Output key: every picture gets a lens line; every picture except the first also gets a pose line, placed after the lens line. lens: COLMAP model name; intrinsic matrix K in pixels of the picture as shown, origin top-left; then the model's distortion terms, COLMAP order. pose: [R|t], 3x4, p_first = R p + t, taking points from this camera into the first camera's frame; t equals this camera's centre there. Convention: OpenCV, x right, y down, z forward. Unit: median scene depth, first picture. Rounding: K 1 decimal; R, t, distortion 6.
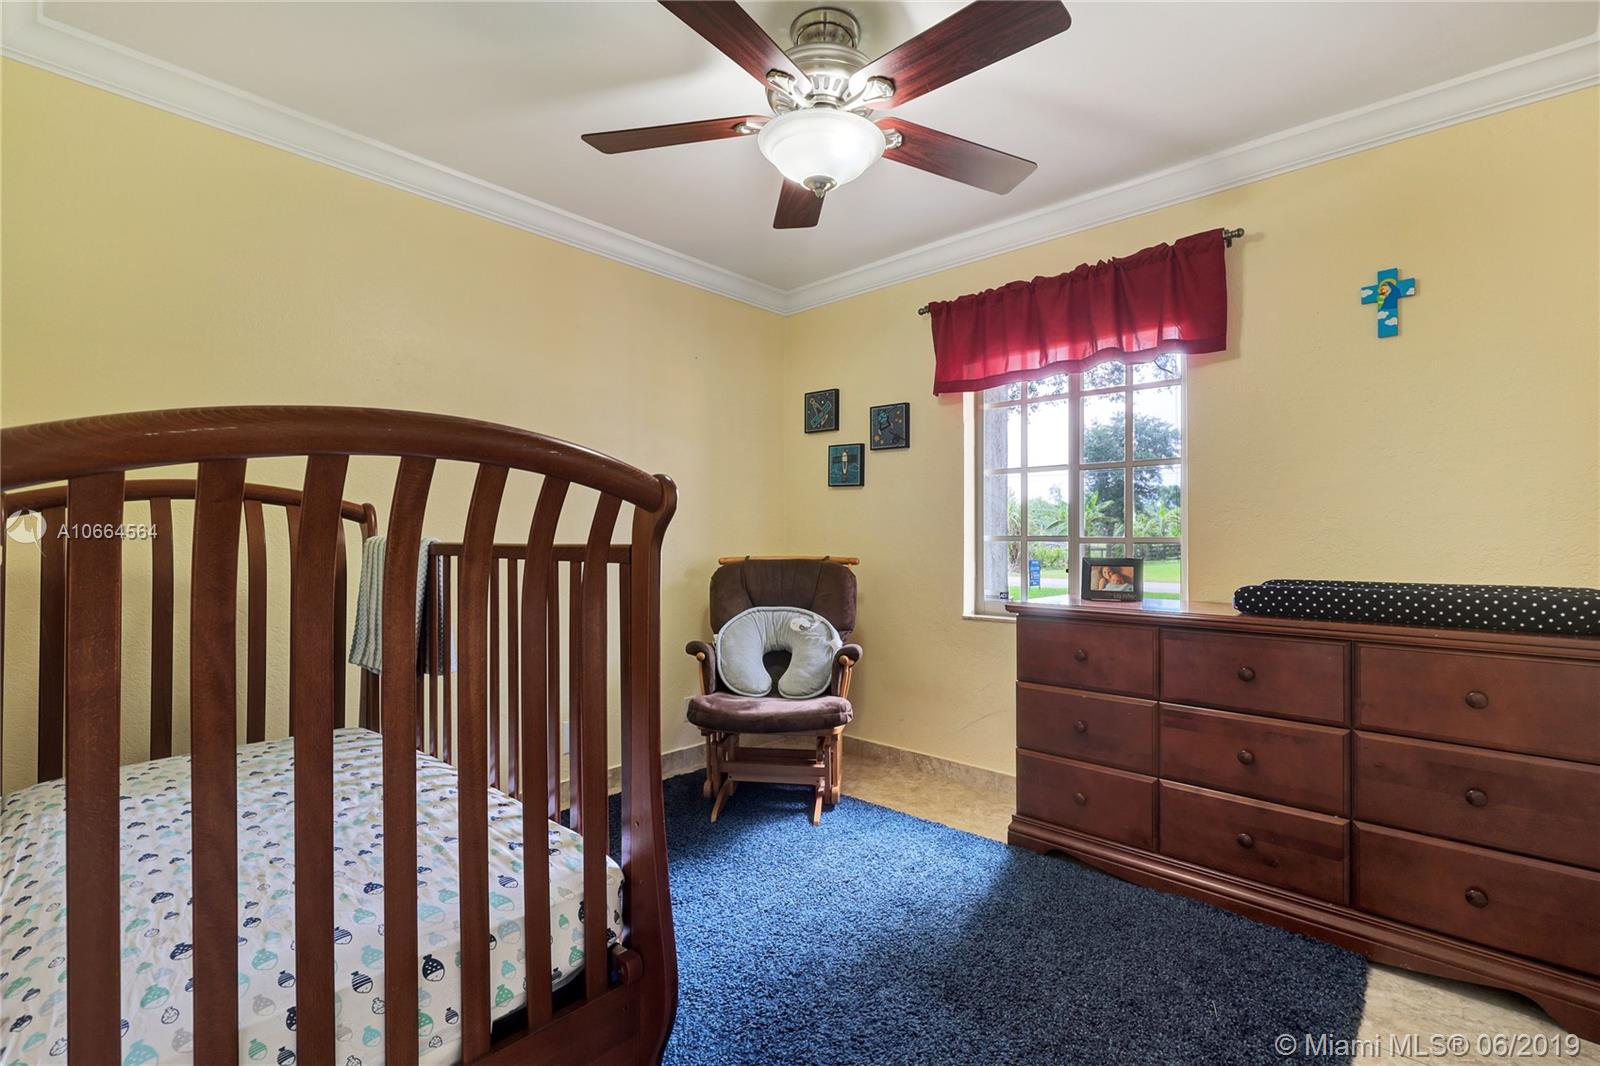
lens RADIAL K [[721.0, 0, 802.7], [0, 721.0, 530.0], [0, 0, 1]] dist [-0.000912, 0.000257]
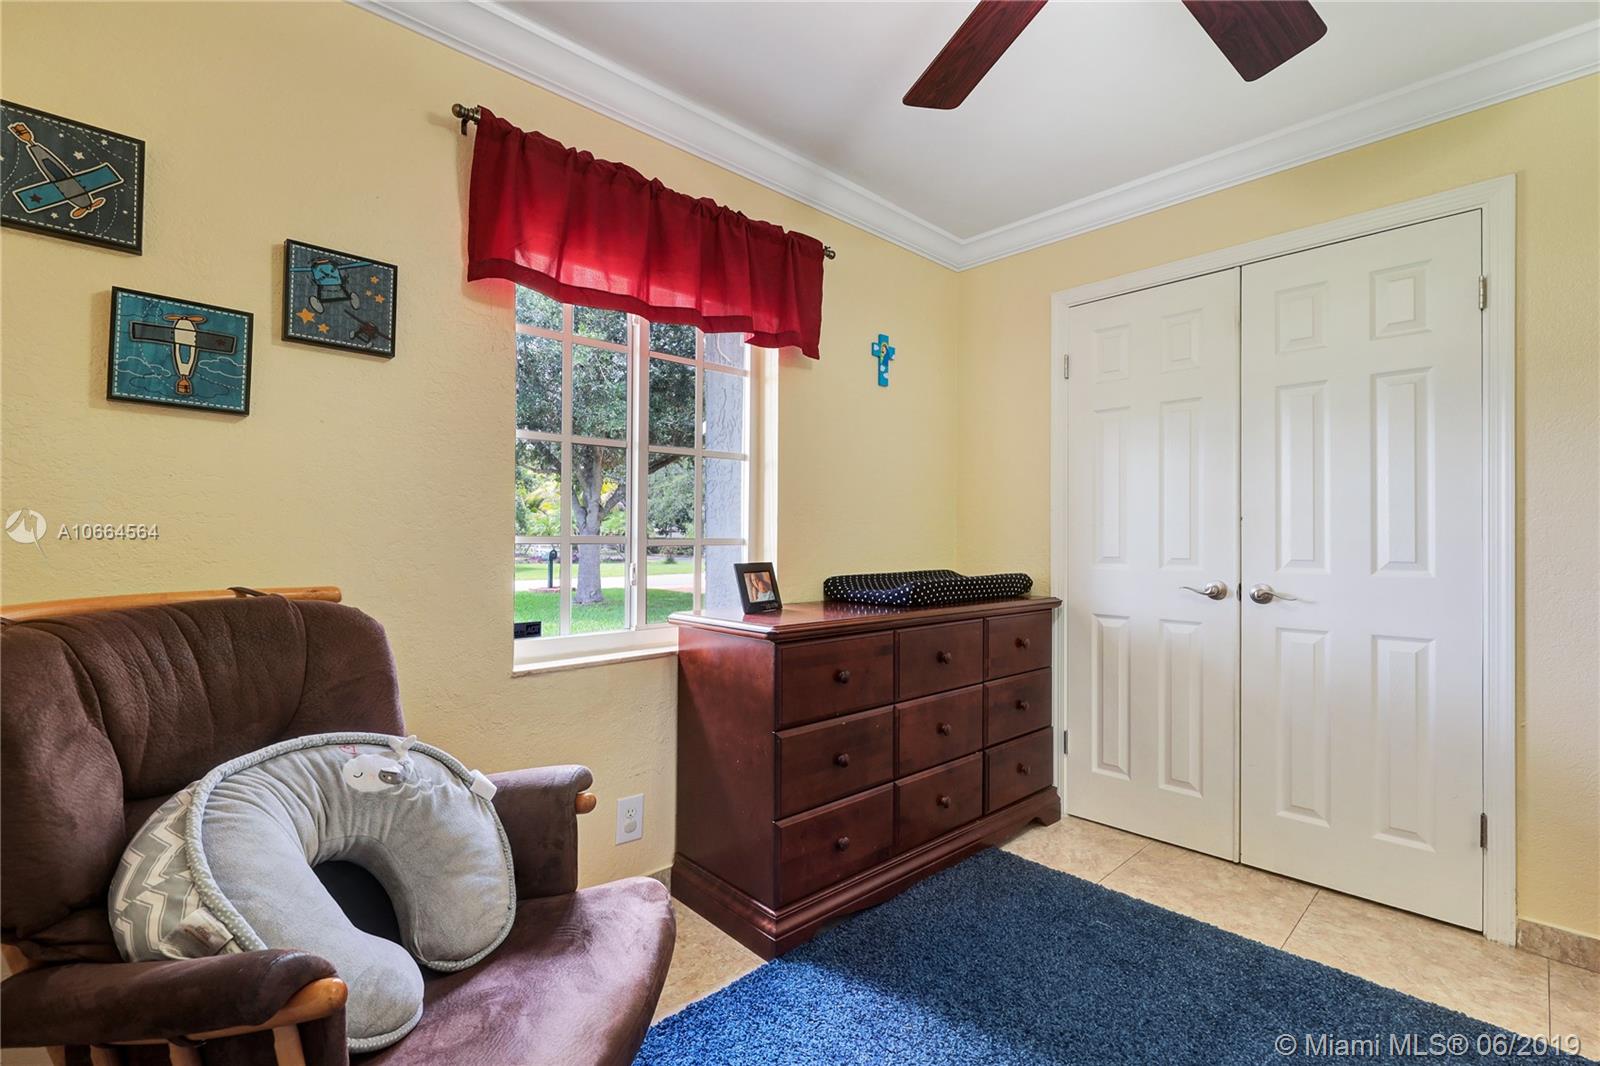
lens RADIAL K [[721.0, 0, 801.2], [0, 721.0, 530.4], [0, 0, 1]] dist [-0.000912, 0.000257]
pose [[0.071046, 0.013270, 0.997385, -0.367899], [-0.009246, 0.999877, -0.012645, 0.009306], [-0.997430, -0.008323, 0.071160, 0.769876]]
